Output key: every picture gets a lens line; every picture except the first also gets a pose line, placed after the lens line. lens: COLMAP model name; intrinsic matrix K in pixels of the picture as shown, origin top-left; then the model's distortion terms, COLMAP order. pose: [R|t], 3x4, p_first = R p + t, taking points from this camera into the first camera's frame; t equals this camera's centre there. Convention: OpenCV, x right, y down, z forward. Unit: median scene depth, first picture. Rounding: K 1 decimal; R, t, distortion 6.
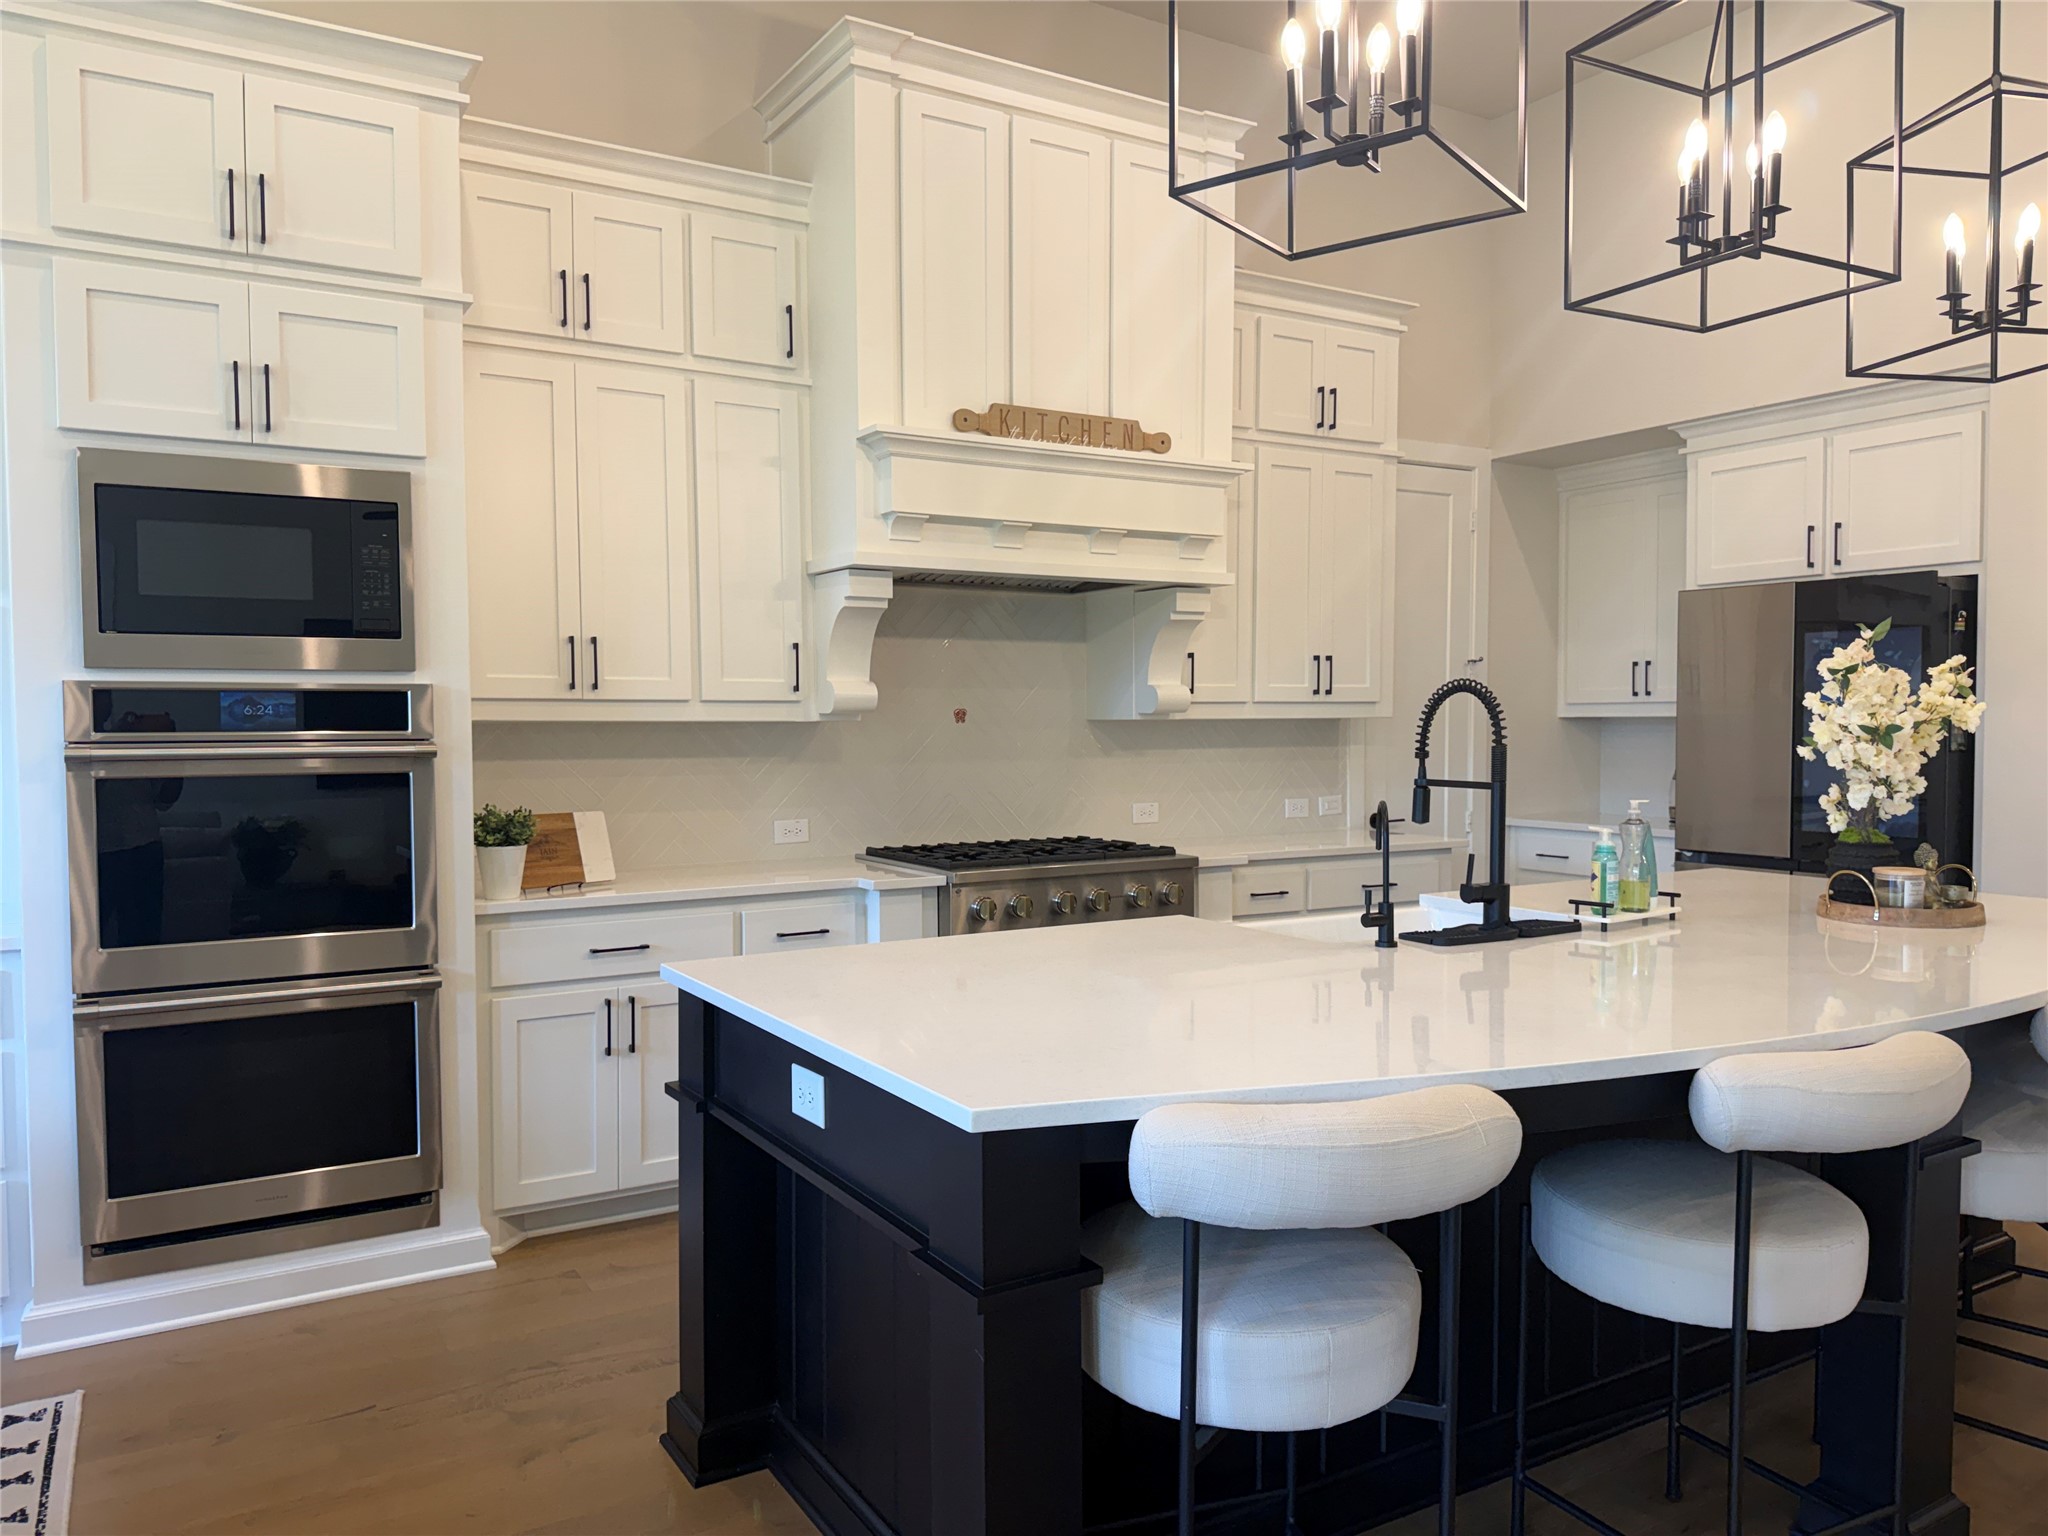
lens RADIAL K [[1438.8, 0, 1015.6], [0, 1438.8, 756.7], [0, 0, 1]] dist [0.059375, -0.083078]
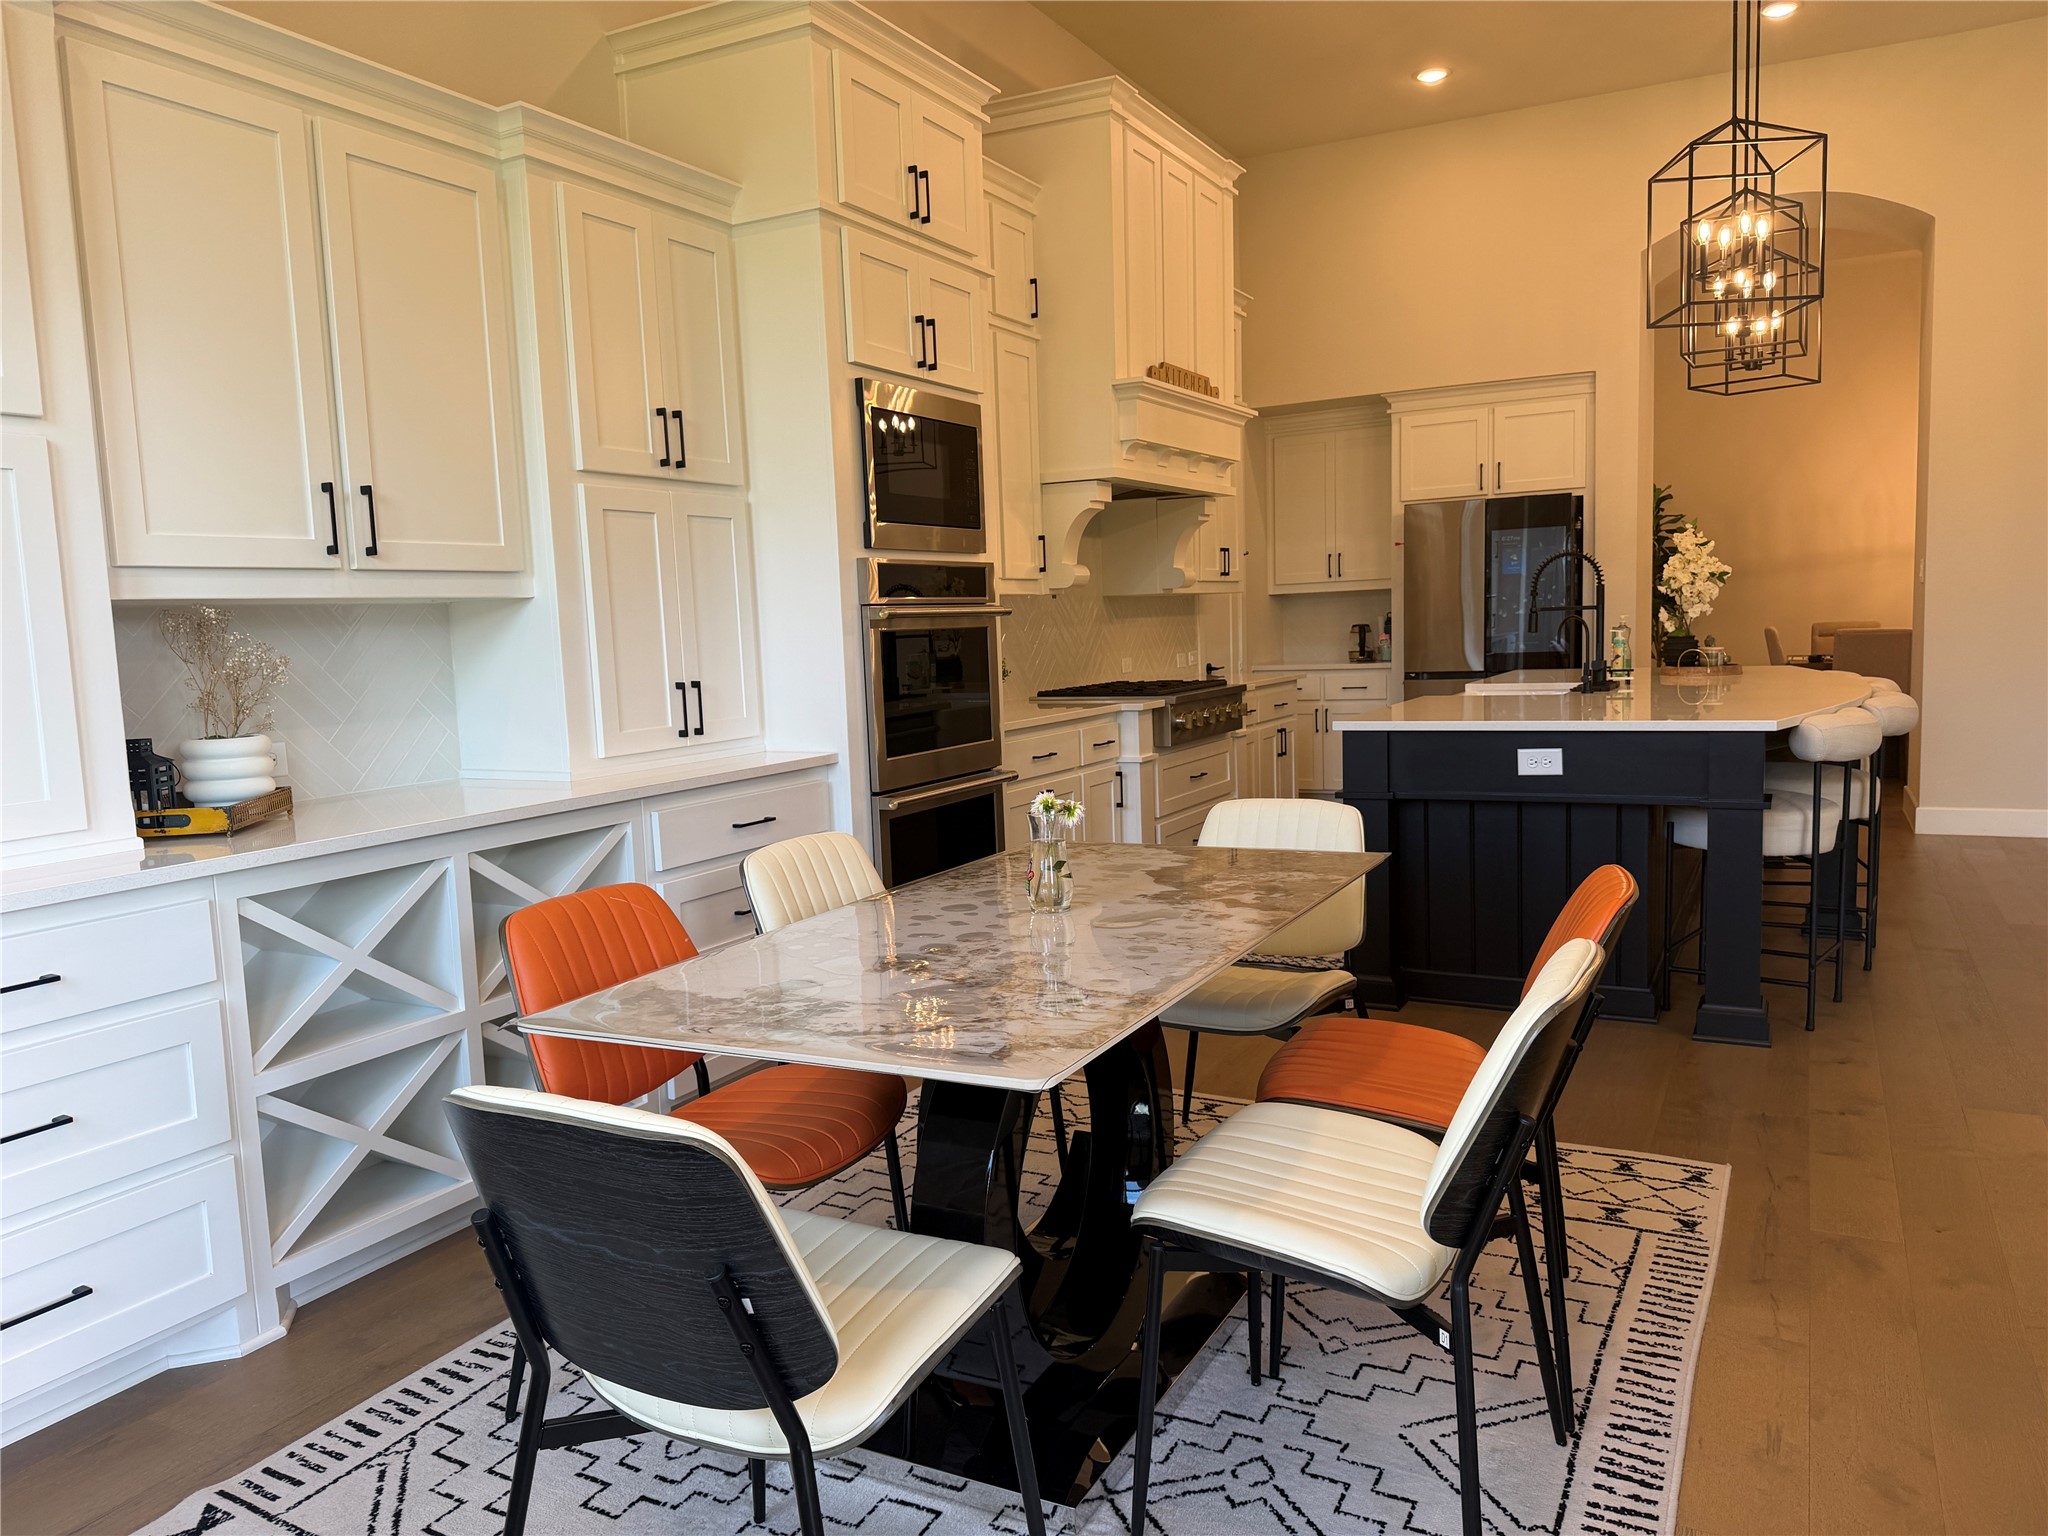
lens RADIAL K [[1438.8, 0, 1021.3], [0, 1438.8, 781.5], [0, 0, 1]] dist [0.059375, -0.083078]
pose [[0.858266, -0.084915, 0.506131, -1.092176], [0.046485, 0.995025, 0.088111, 0.037894], [-0.511096, -0.052095, 0.857944, -0.195477]]
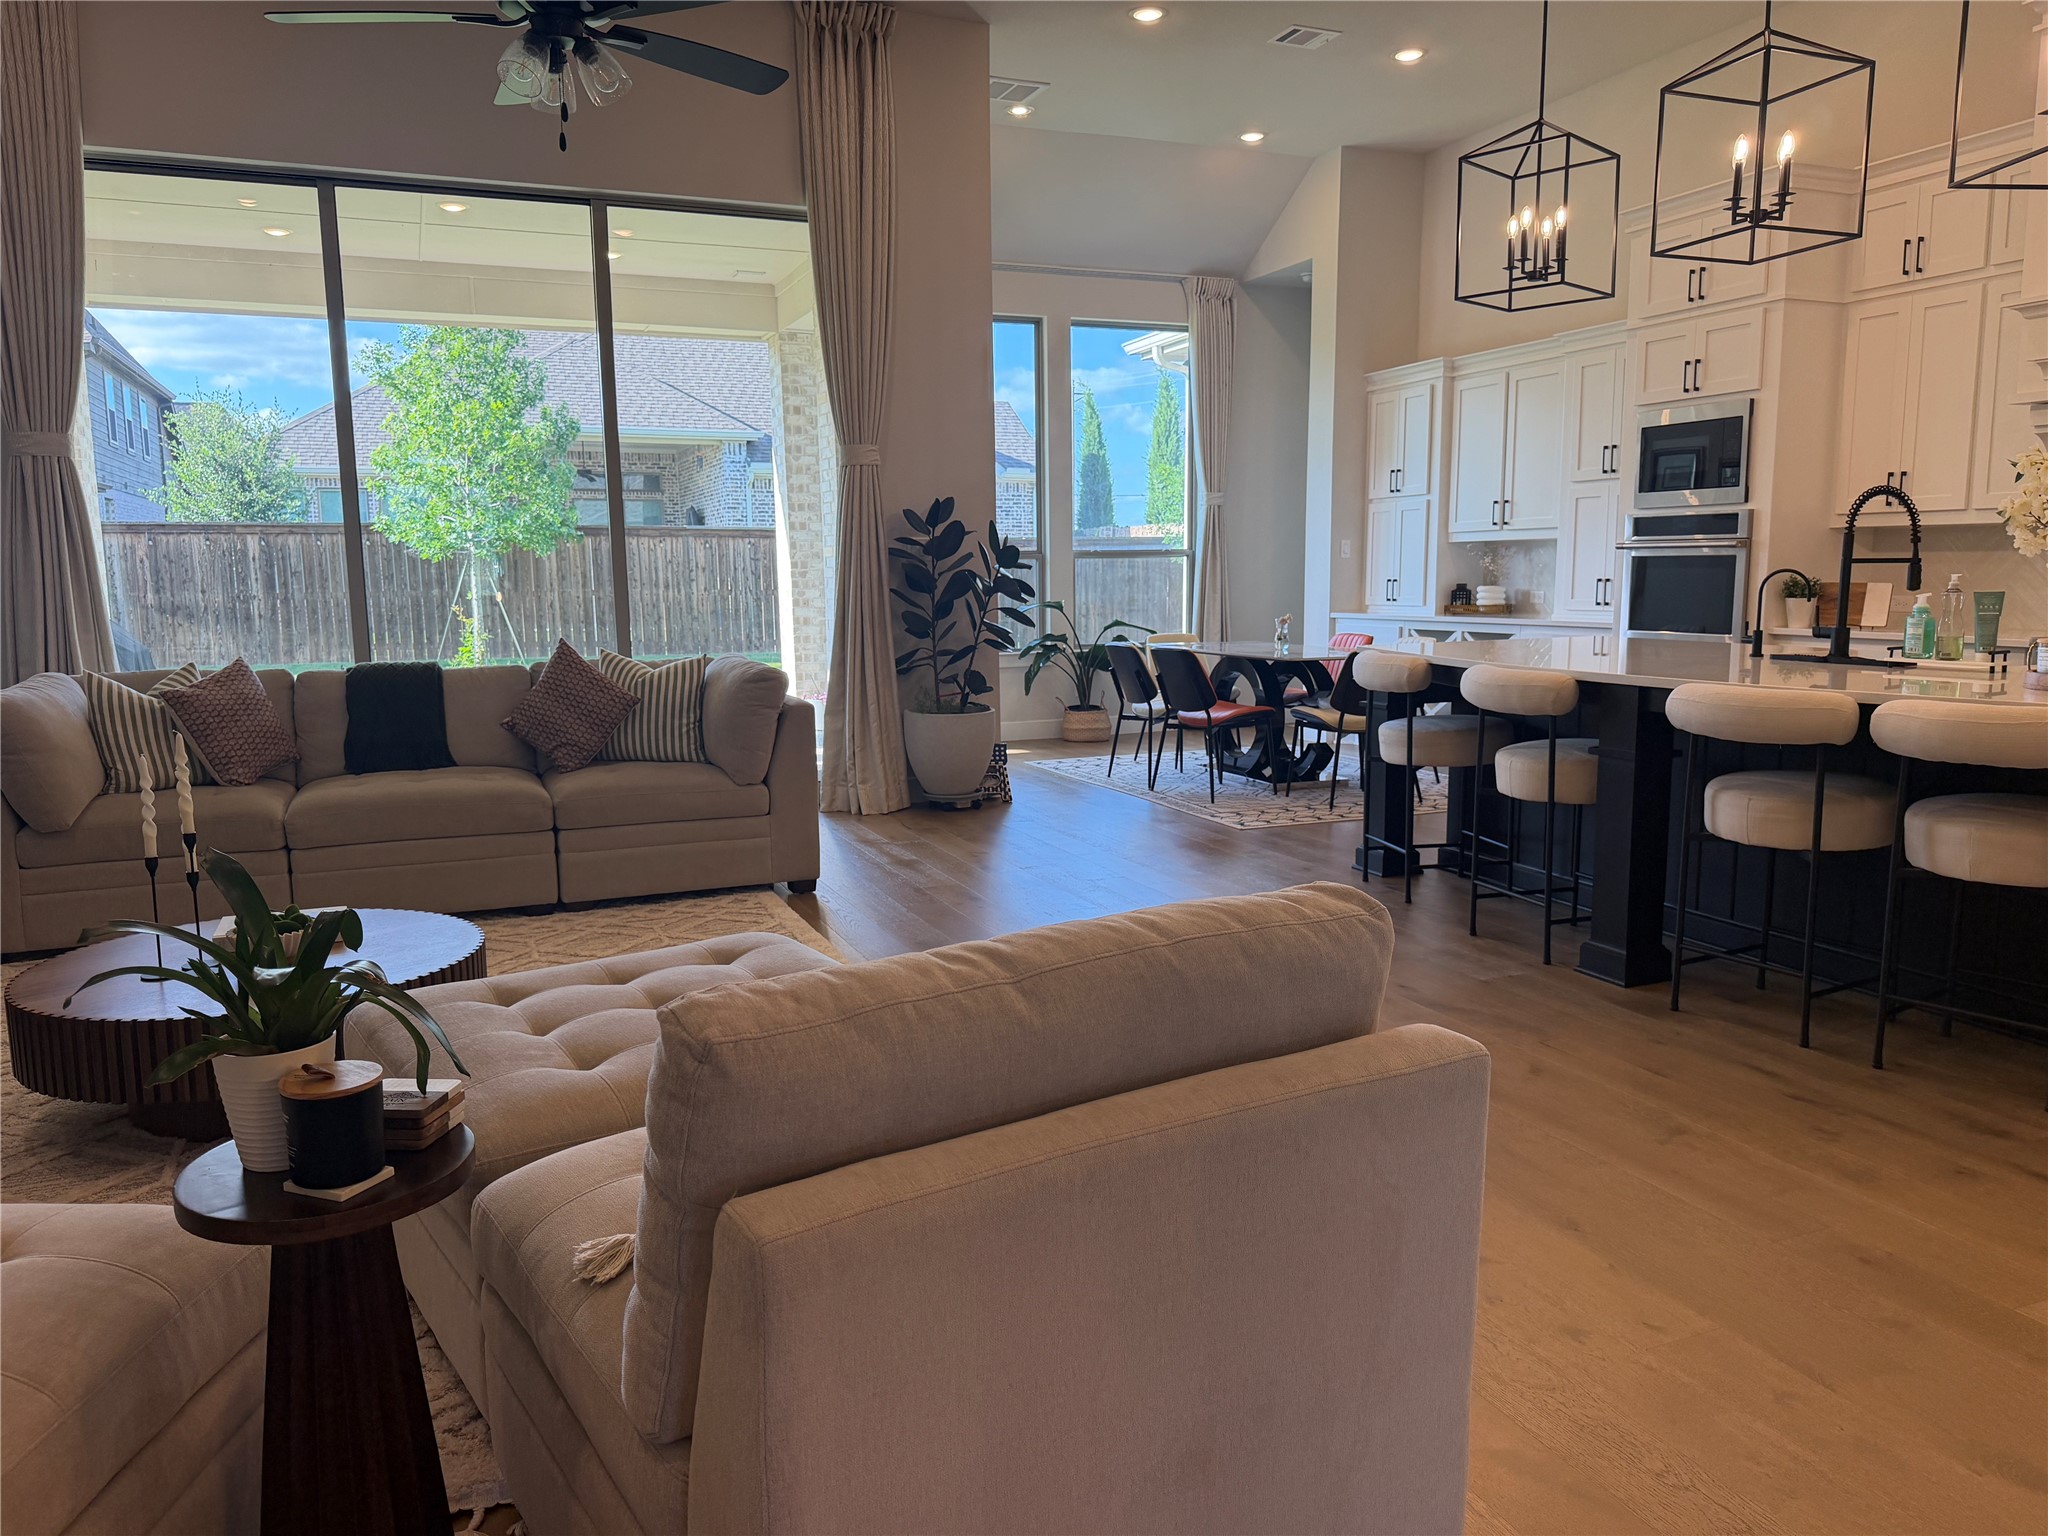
lens RADIAL K [[1438.8, 0, 1035.4], [0, 1438.8, 783.7], [0, 0, 1]] dist [0.059375, -0.083078]
pose [[-0.156951, 0.151460, -0.975923, 1.663544], [-0.018183, 0.987560, 0.156190, 0.025298], [0.987439, 0.042260, -0.152244, 0.379377]]
